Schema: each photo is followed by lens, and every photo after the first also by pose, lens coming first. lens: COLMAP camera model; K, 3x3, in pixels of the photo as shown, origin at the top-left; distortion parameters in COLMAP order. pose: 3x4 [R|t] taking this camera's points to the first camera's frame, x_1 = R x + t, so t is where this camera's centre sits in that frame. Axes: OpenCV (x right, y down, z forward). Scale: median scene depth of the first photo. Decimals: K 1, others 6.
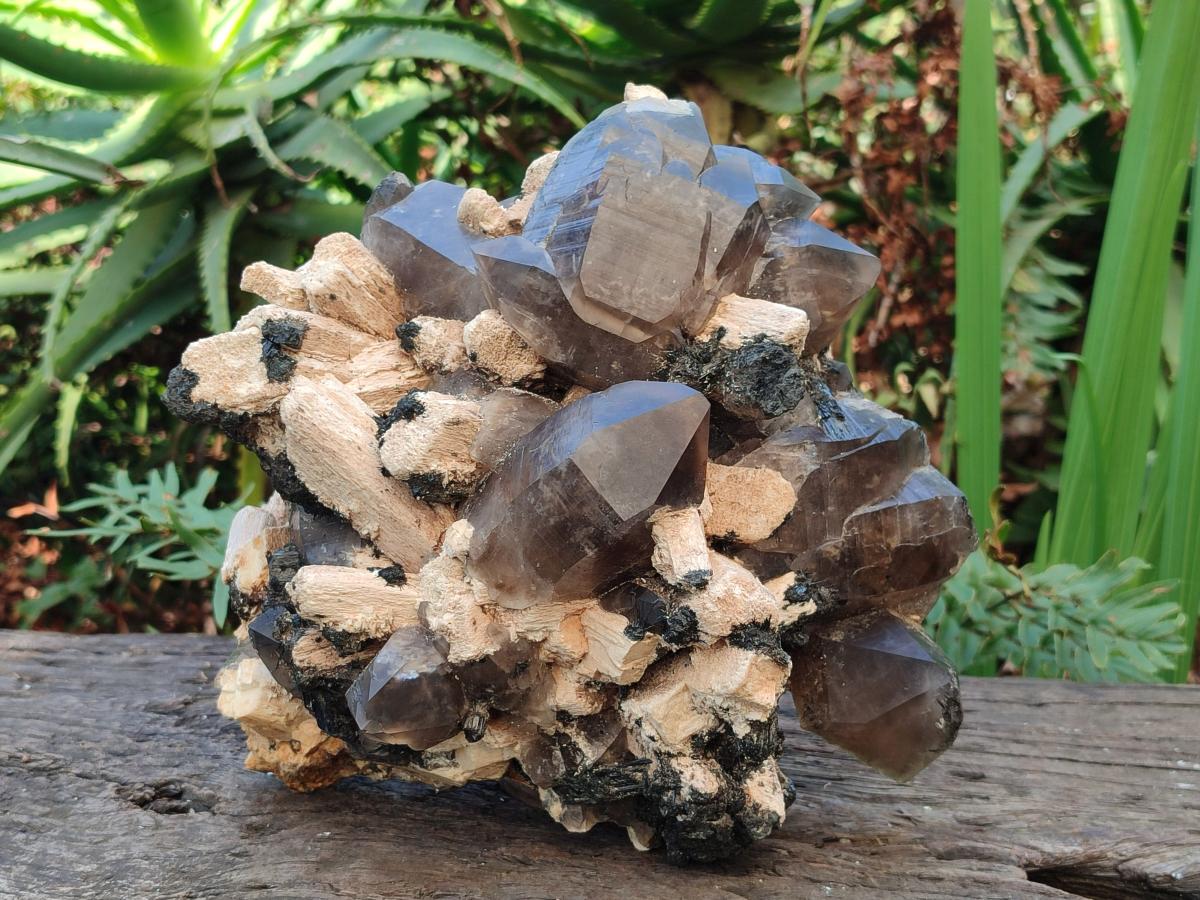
lens RADIAL K [[1802.9, 0, 598.5], [0, 1802.9, 449.2], [0, 0, 1]] dist [0.029264, 0.000000]
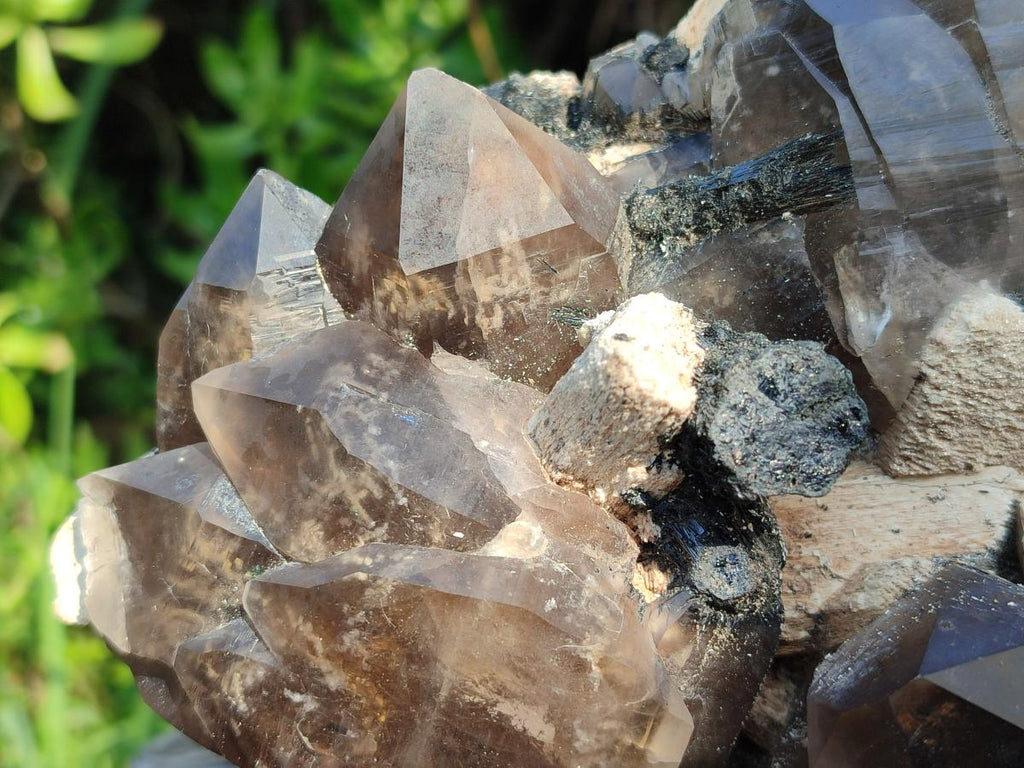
lens RADIAL K [[1538.4, 0, 513.4], [0, 1538.4, 386.8], [0, 0, 1]] dist [0.029264, 0.000000]
pose [[-0.011714, -0.928040, -0.372297, 0.233480], [0.983833, -0.077236, 0.161575, -0.153478], [-0.178703, -0.364385, 0.913941, 0.671290]]
